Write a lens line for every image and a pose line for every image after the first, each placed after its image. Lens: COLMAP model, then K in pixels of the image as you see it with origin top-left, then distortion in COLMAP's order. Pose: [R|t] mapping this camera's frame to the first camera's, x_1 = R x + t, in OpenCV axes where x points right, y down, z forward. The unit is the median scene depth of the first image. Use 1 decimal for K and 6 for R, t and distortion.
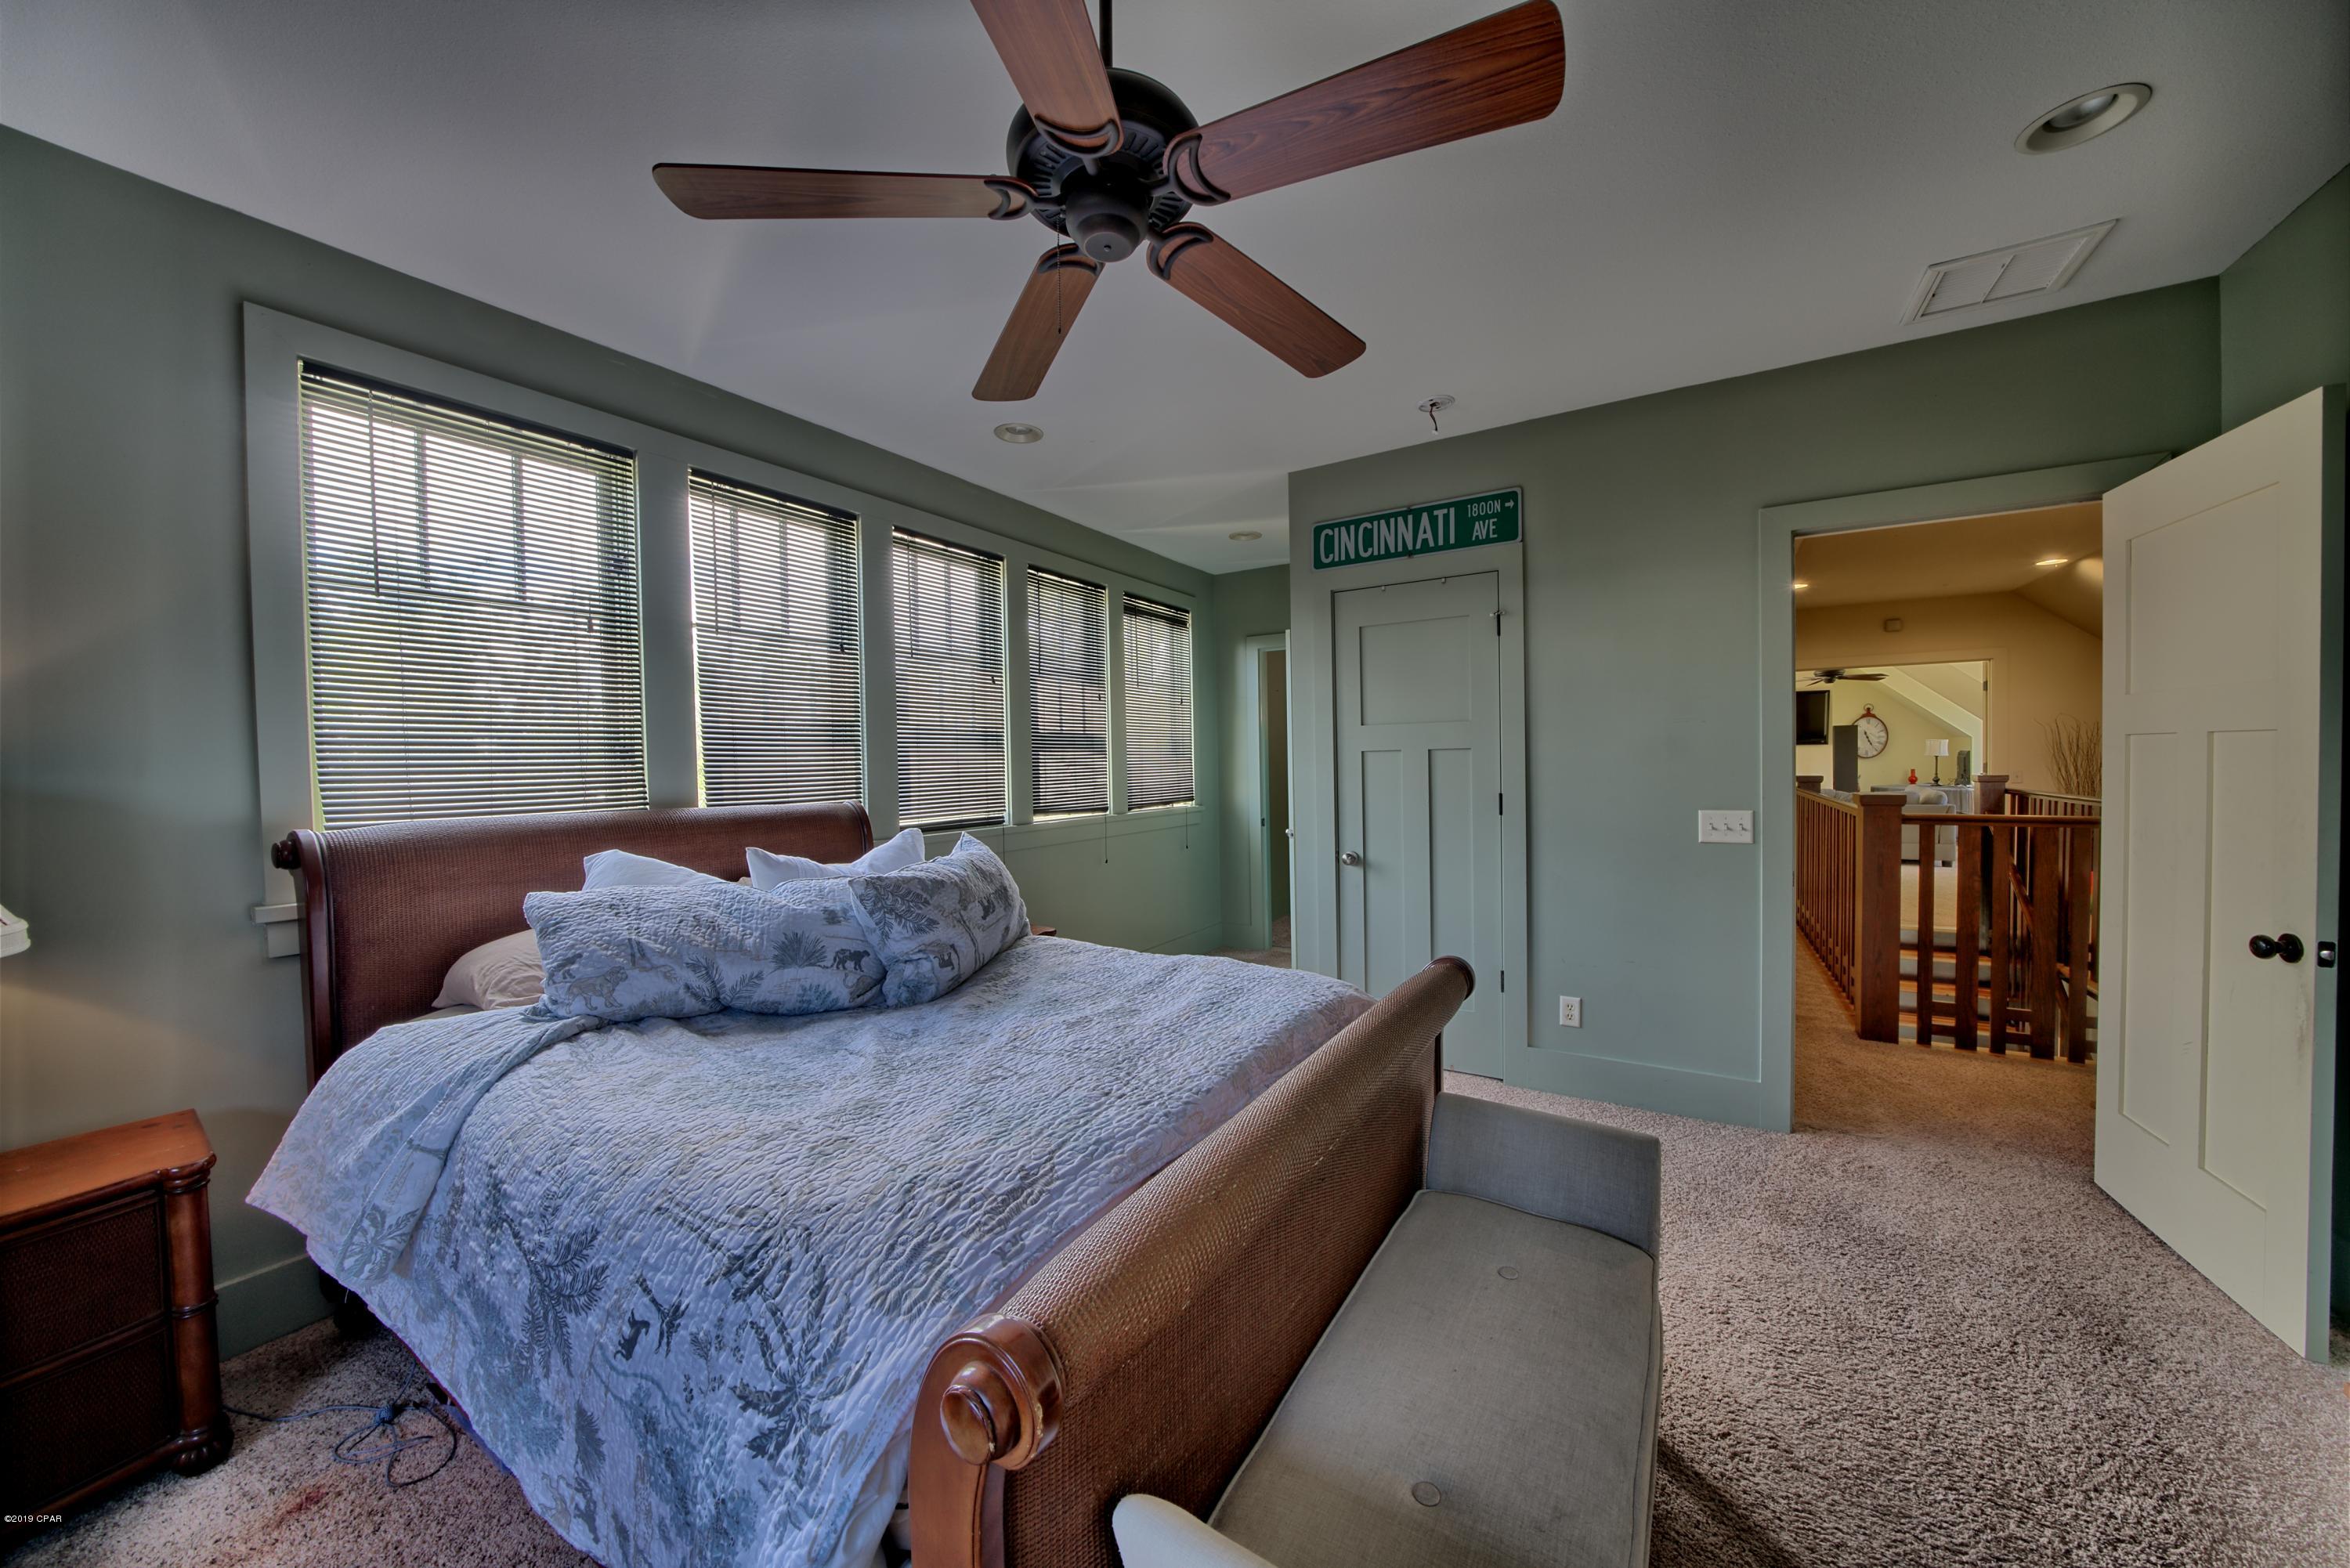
lens RADIAL K [[798.6, 0, 1175.0], [0, 798.6, 784.0], [0, 0, 1]] dist [-0.014575, 0.000021]
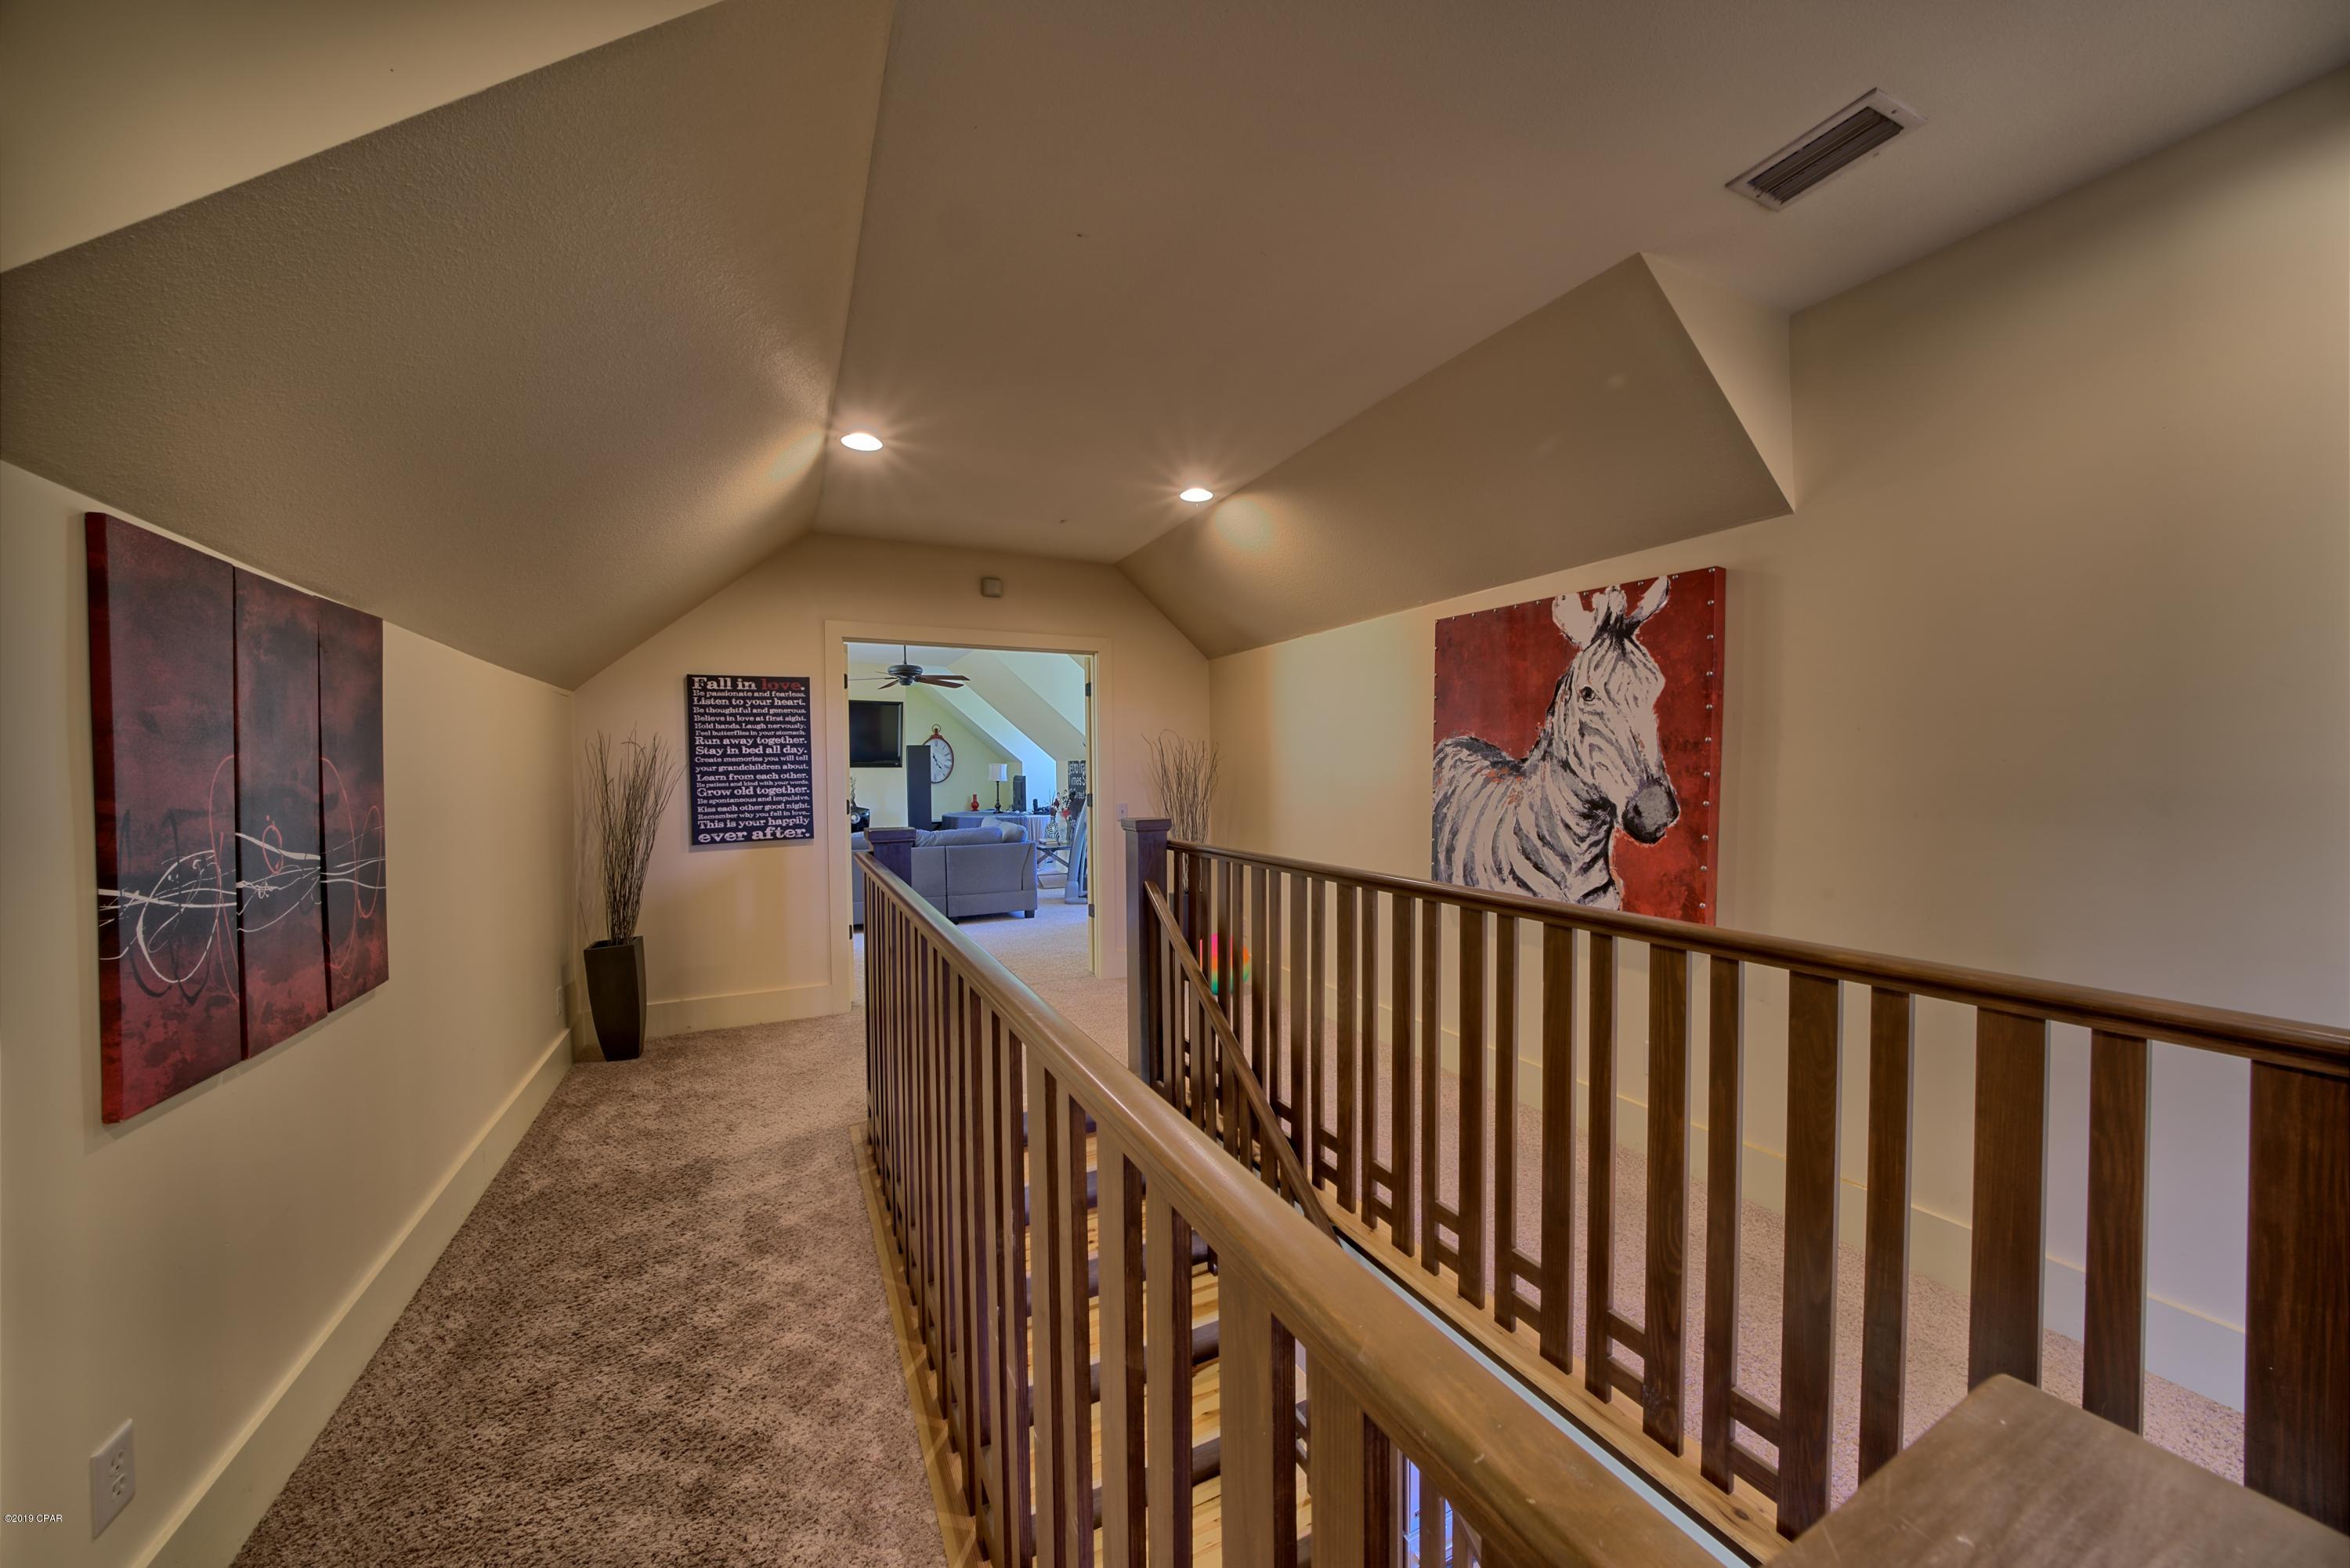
lens RADIAL K [[798.6, 0, 1175.0], [0, 798.6, 784.0], [0, 0, 1]] dist [-0.014575, 0.000021]
pose [[0.509852, -0.011030, 0.860192, 0.286676], [0.036876, 0.999279, -0.009043, -0.018331], [-0.859472, 0.036331, 0.509891, 0.370571]]
